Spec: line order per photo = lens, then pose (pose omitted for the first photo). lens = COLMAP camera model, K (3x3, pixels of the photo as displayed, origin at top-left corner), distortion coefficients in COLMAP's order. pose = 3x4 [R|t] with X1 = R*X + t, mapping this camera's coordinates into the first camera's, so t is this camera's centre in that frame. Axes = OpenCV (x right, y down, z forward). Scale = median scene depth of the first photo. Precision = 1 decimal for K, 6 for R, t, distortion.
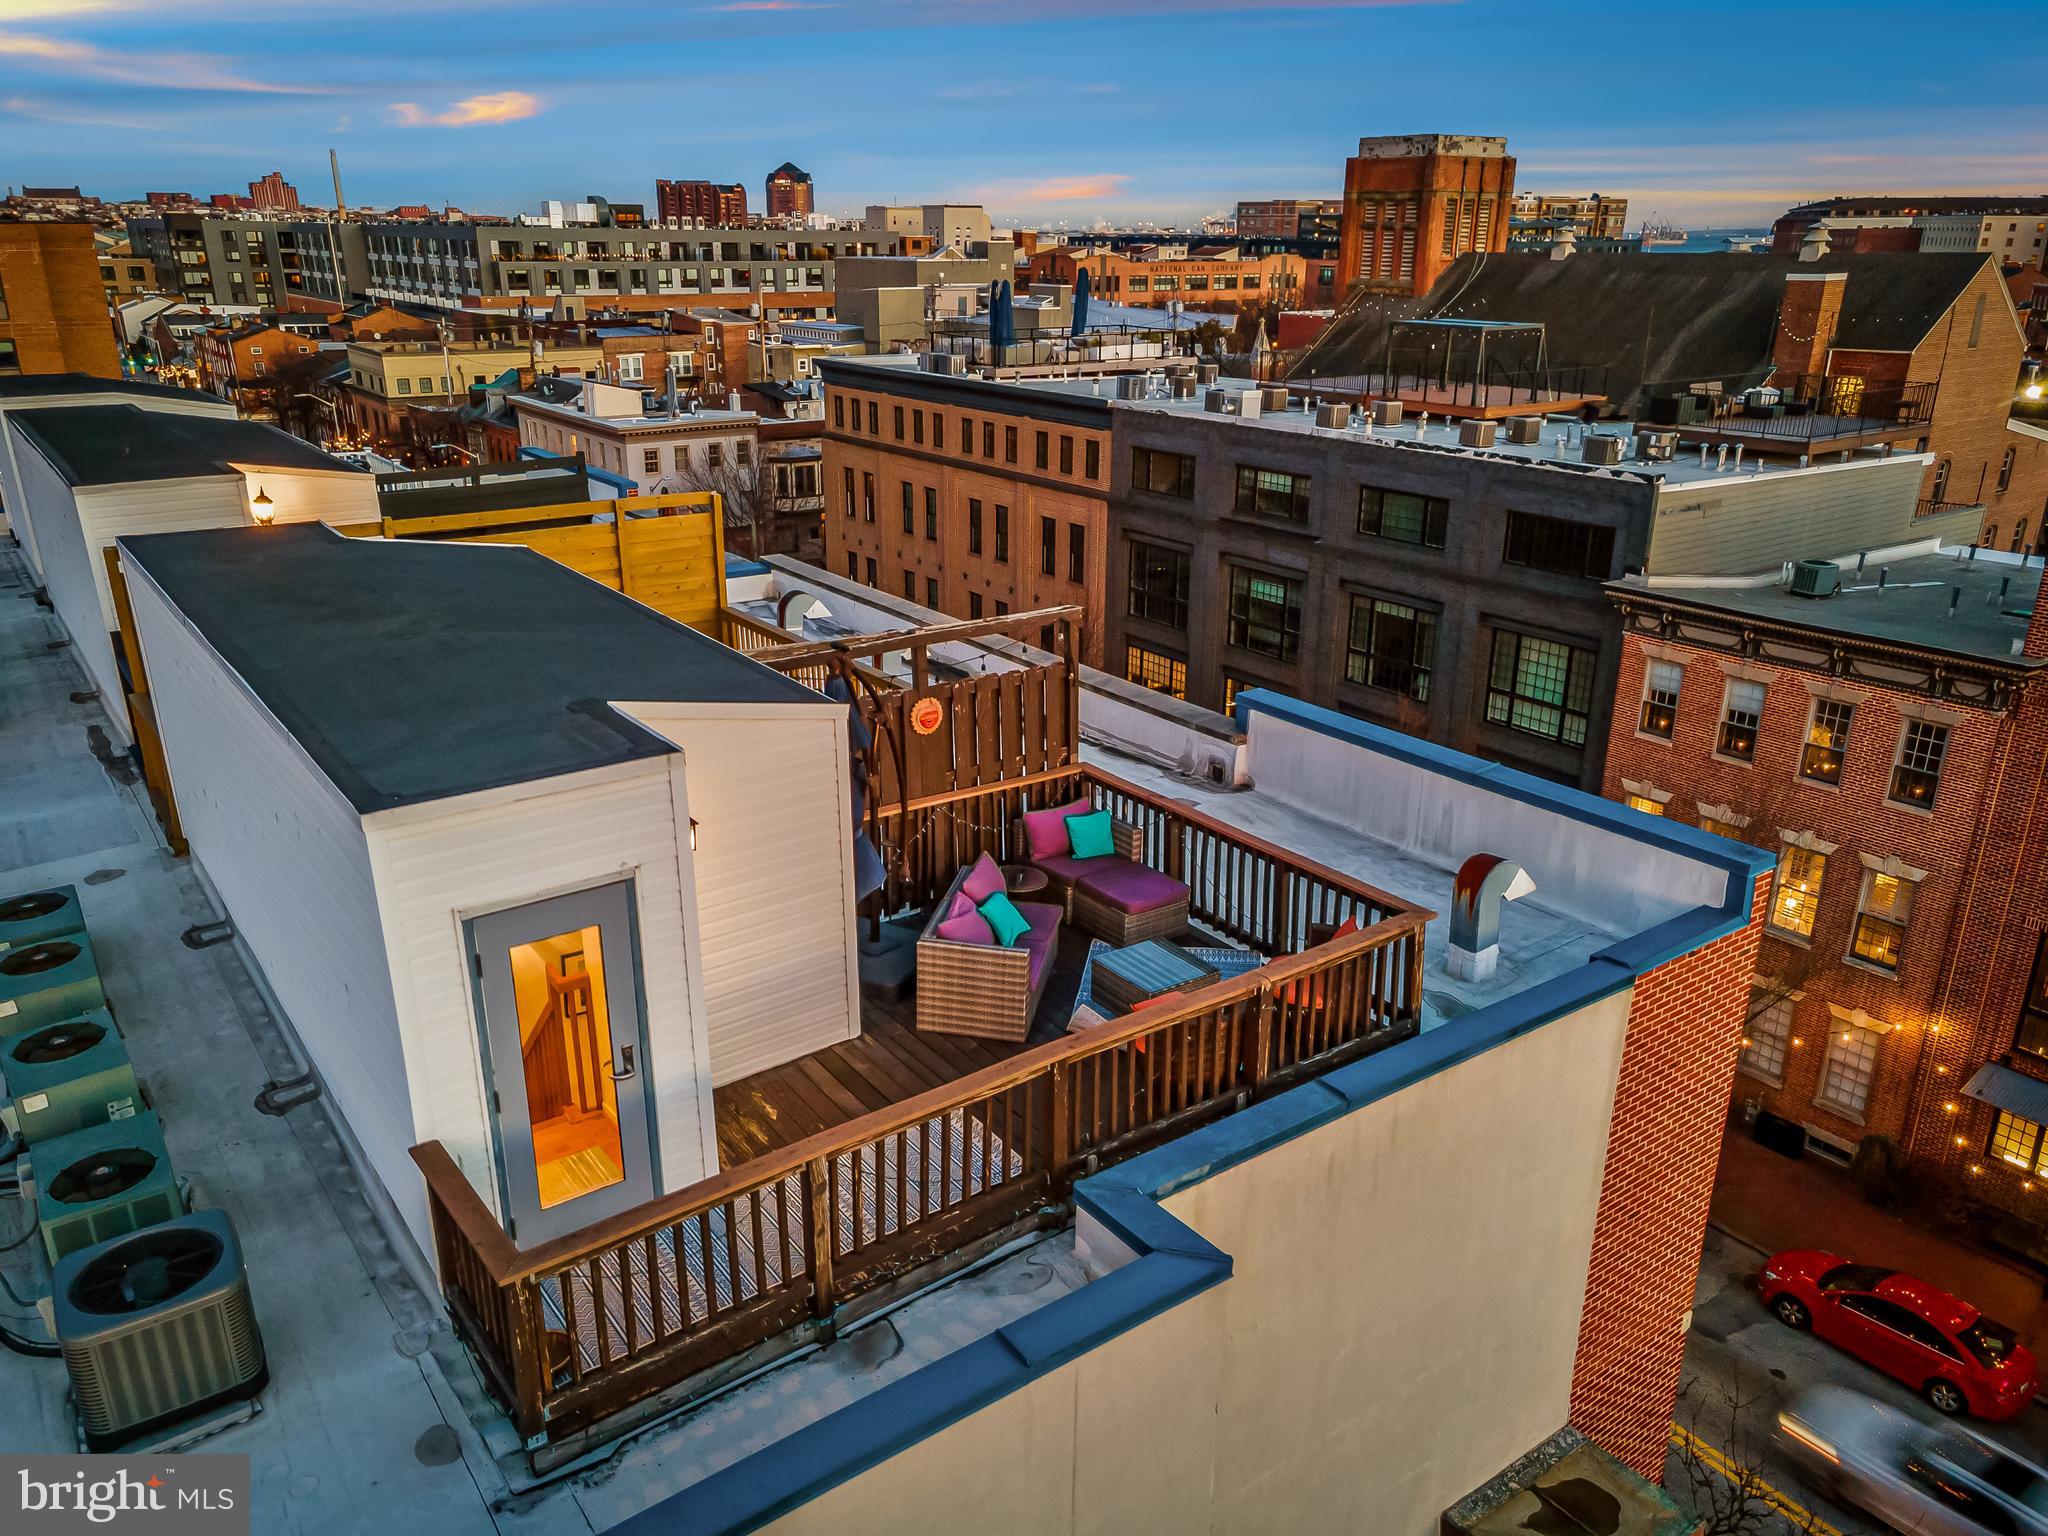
lens RADIAL K [[1479.0, 0, 1019.8], [0, 1479.0, 761.7], [0, 0, 1]] dist [-0.006963, 0.103534]
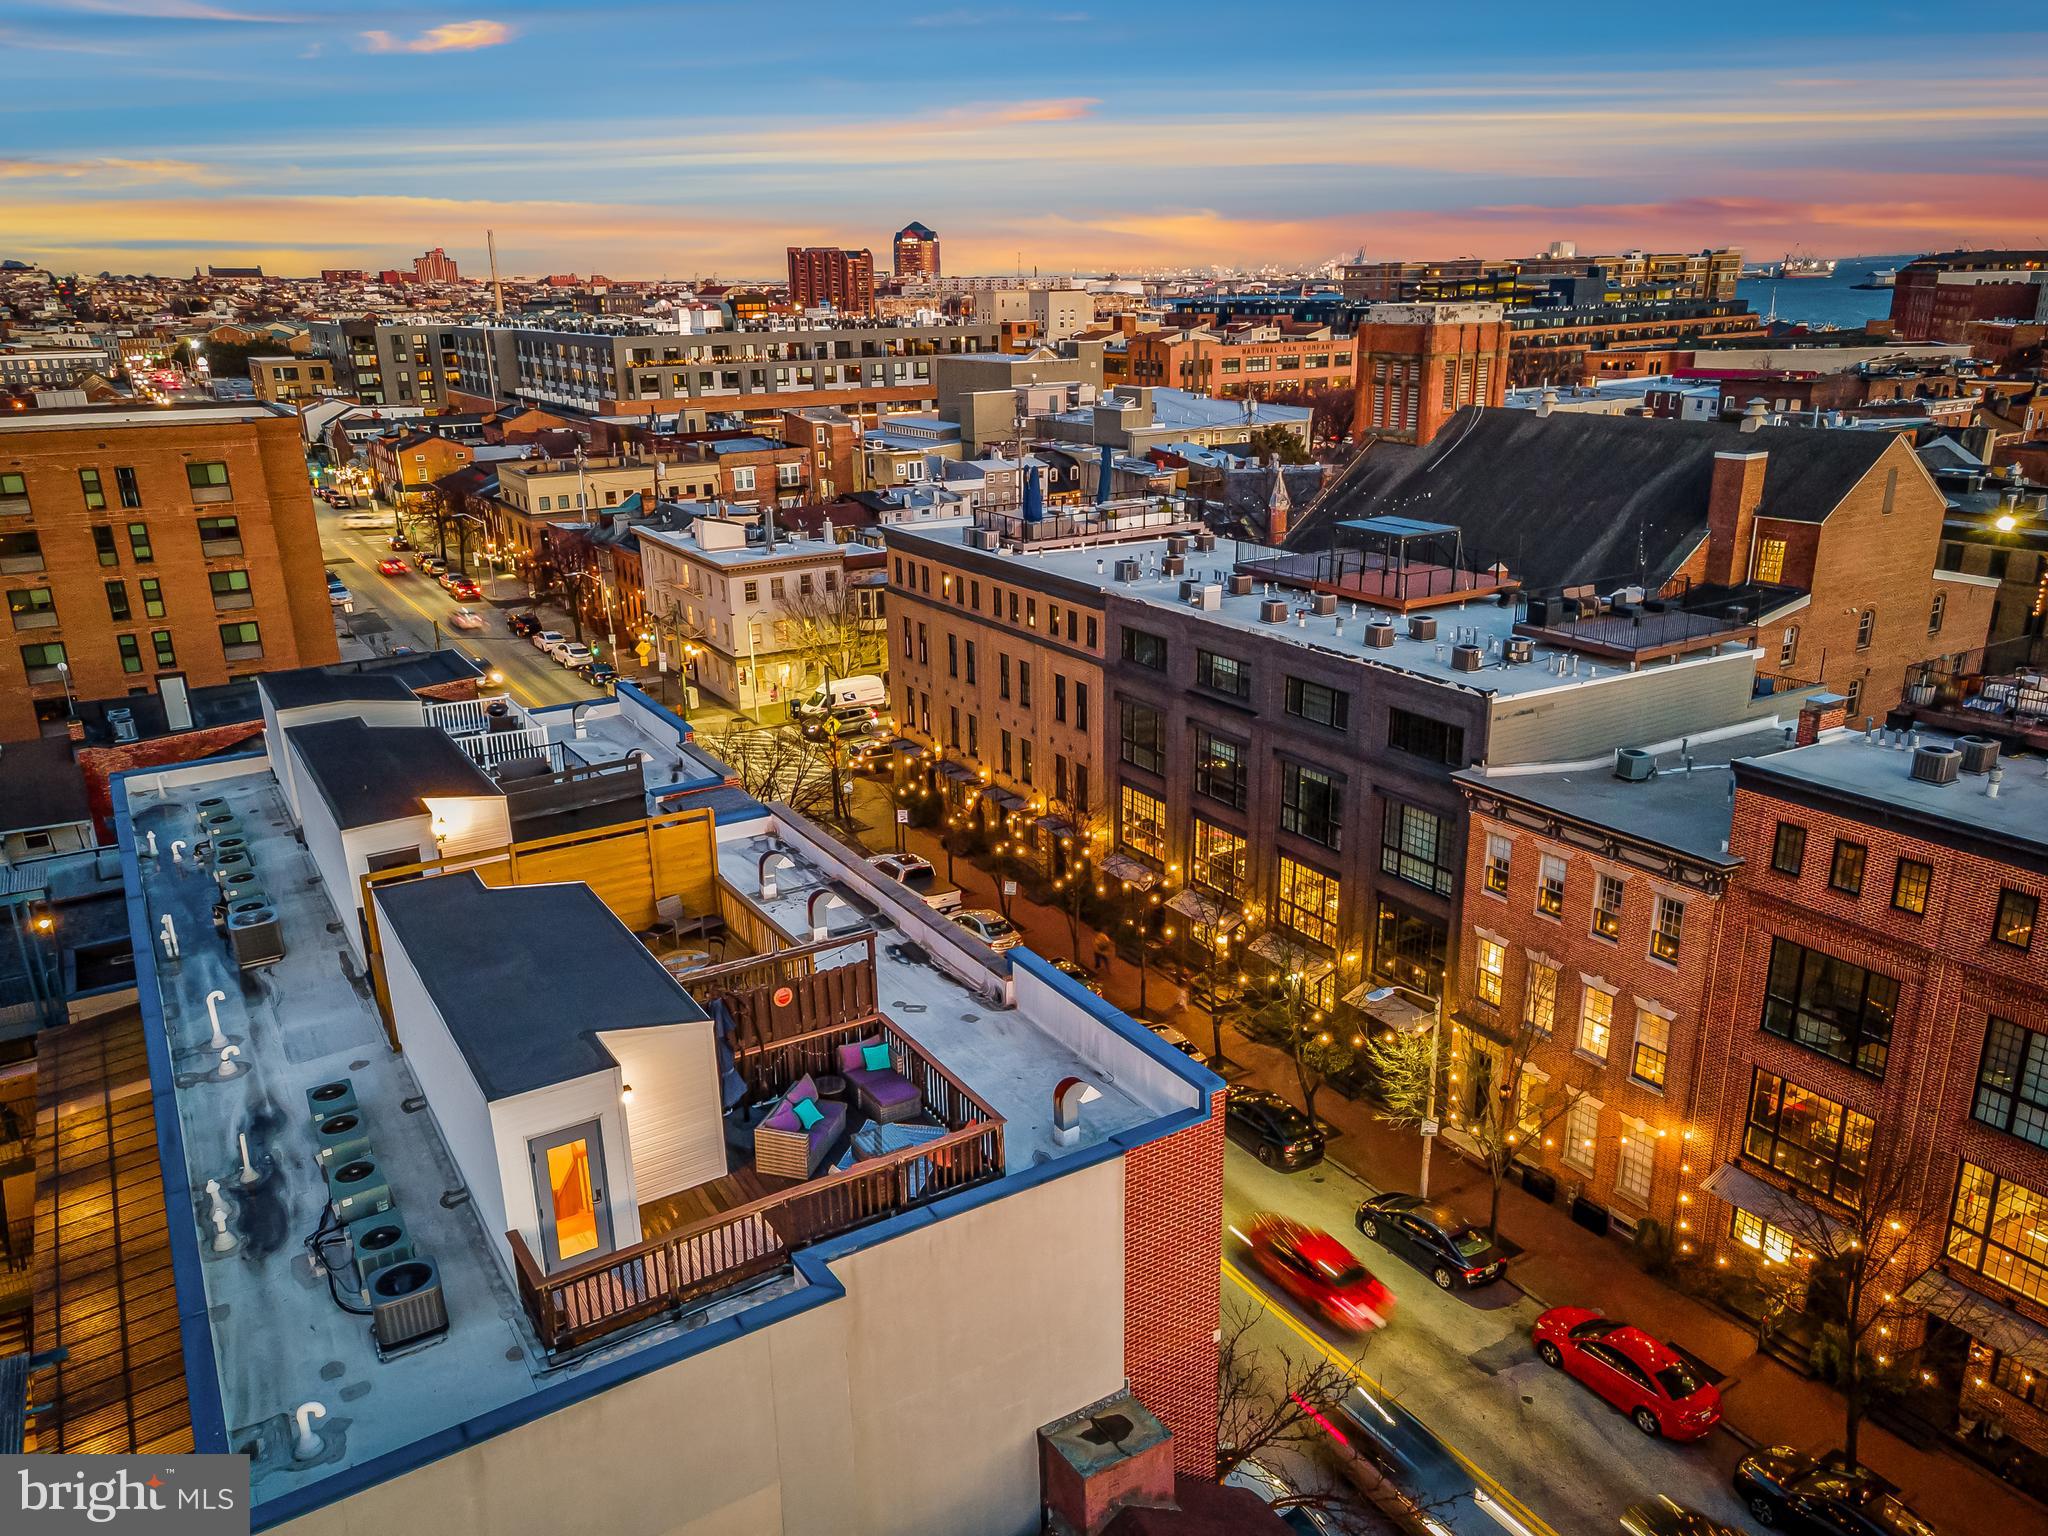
lens RADIAL K [[1459.4, 0, 1024.0], [0, 1459.4, 768.0], [0, 0, 1]] dist [0.040575, 0.000235]
pose [[0.996943, 0.002698, -0.078083, 0.109332], [-0.004736, 0.999653, -0.025925, -0.077829], [0.077986, 0.026215, 0.996610, -0.238819]]
